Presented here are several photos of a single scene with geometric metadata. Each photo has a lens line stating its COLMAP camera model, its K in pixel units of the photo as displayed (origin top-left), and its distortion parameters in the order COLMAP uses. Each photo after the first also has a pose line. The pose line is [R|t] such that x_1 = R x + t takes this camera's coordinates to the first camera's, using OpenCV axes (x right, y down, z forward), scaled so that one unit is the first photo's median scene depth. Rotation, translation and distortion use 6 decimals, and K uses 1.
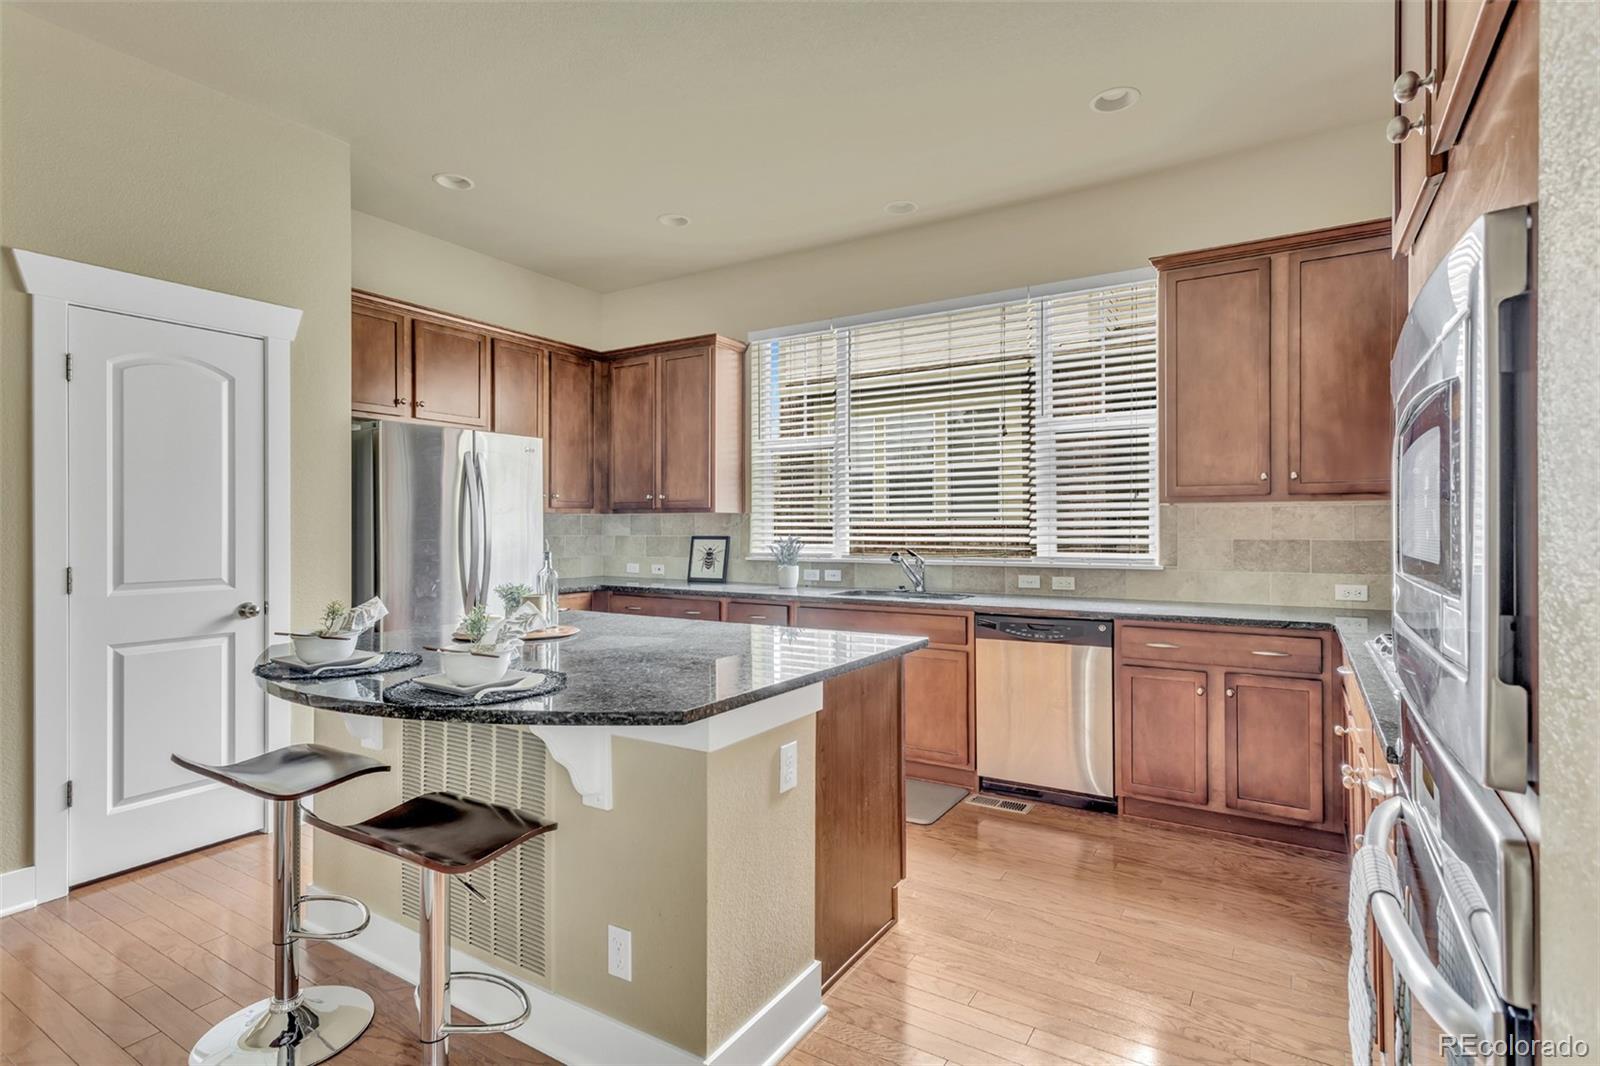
lens RADIAL K [[793.6, 0, 800.0], [0, 793.6, 533.0], [0, 0, 1]] dist [0.002198, 0.001794]
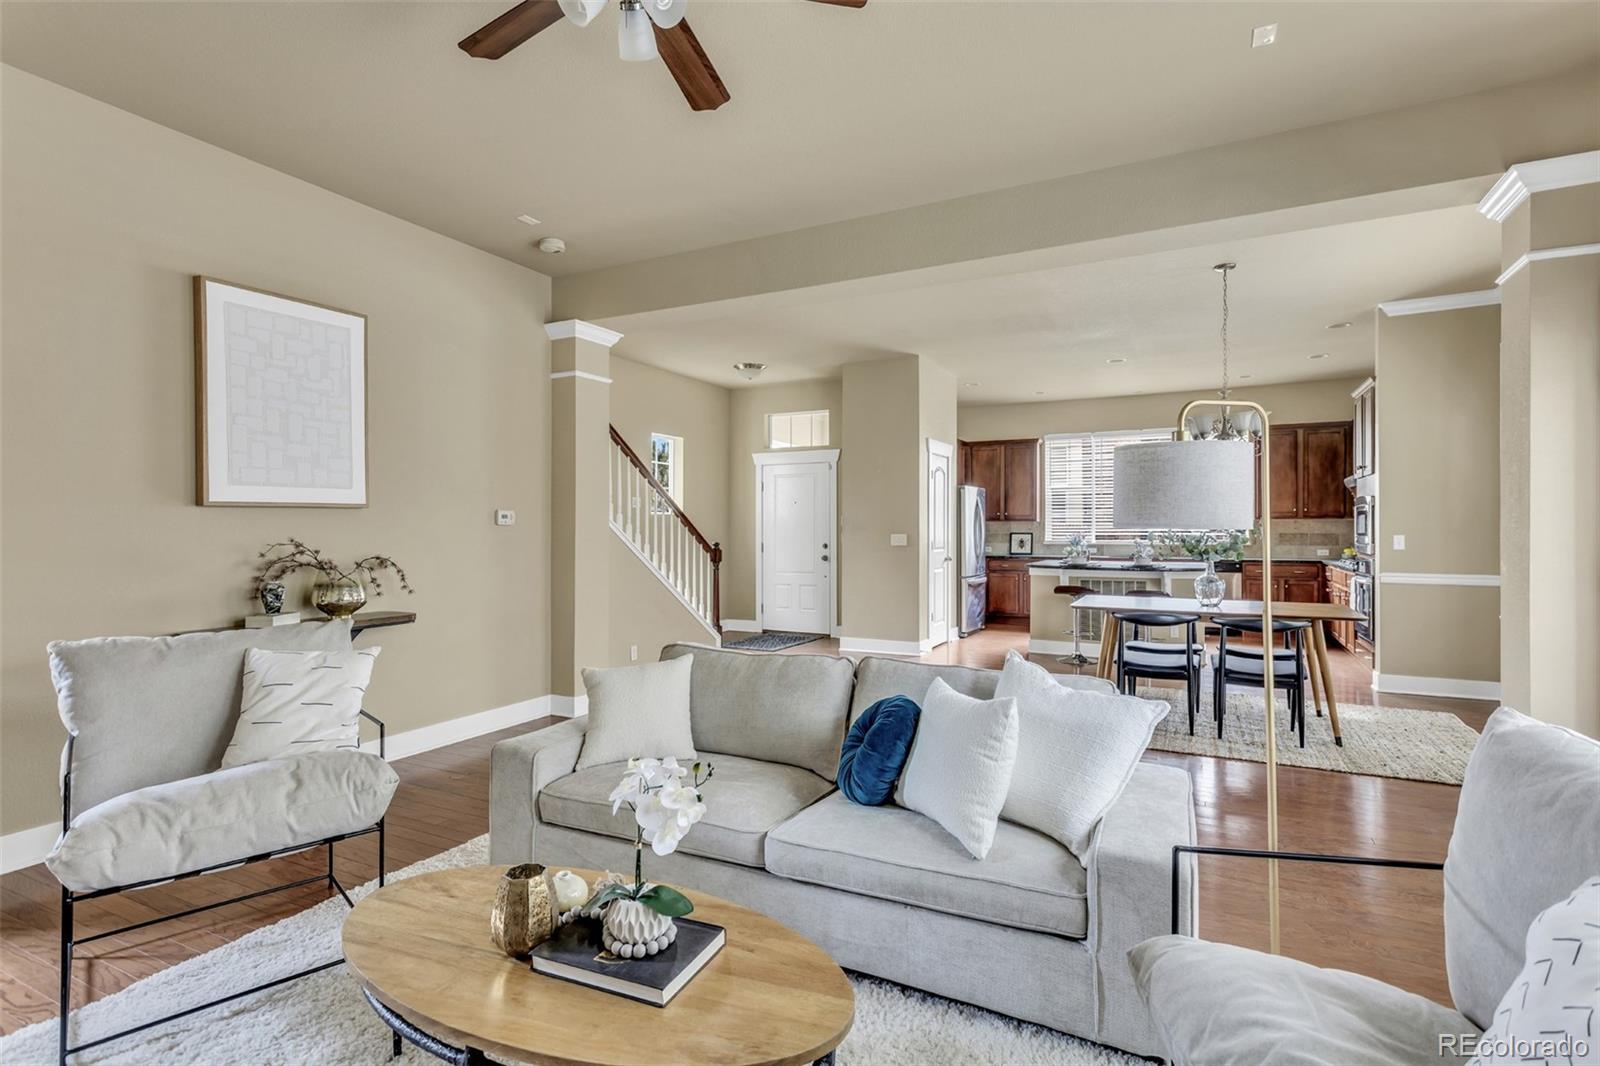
lens RADIAL K [[748.3, 0, 851.8], [0, 748.3, 537.4], [0, 0, 1]] dist [0.034289, 0.000256]
pose [[0.994770, -0.004852, 0.102027, -1.203109], [0.003761, 0.999934, 0.010880, -0.011163], [-0.102073, -0.010439, 0.994722, -1.446980]]
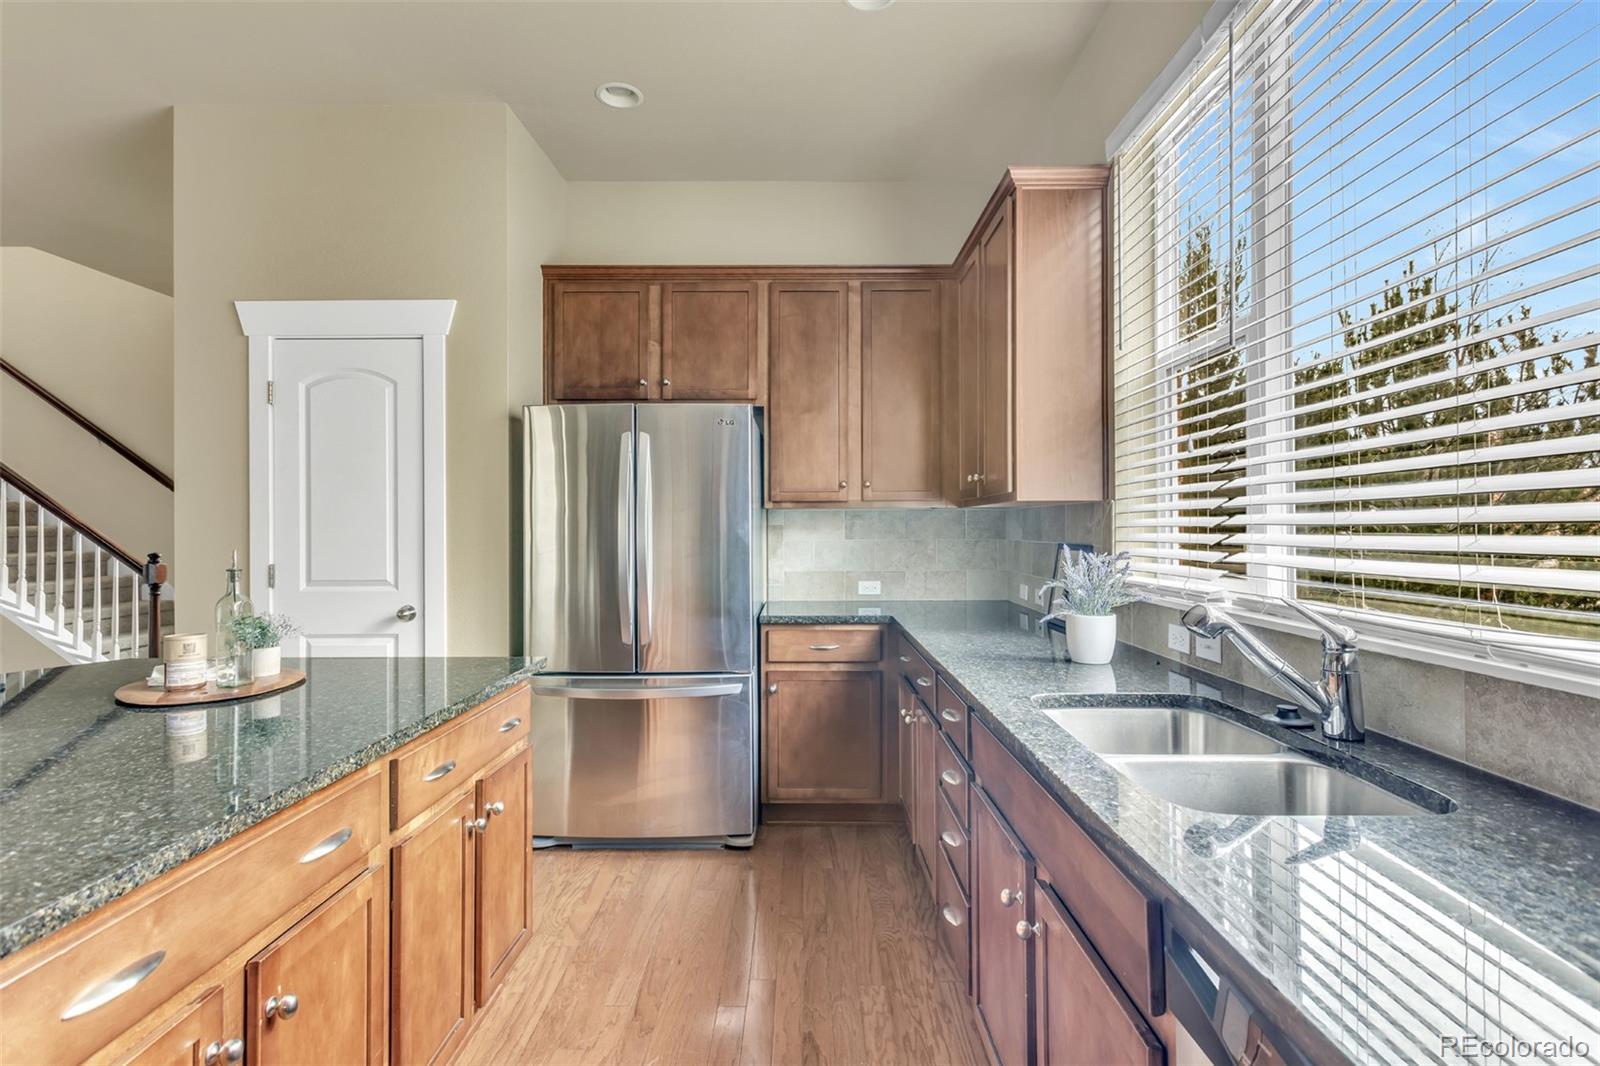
lens RADIAL K [[793.6, 0, 800.0], [0, 793.6, 533.0], [0, 0, 1]] dist [0.002198, 0.001794]
pose [[0.530336, -0.001942, -0.847785, 0.395645], [-0.000978, 0.999995, -0.002902, -0.000808], [0.847787, 0.002368, 0.530332, 0.862795]]
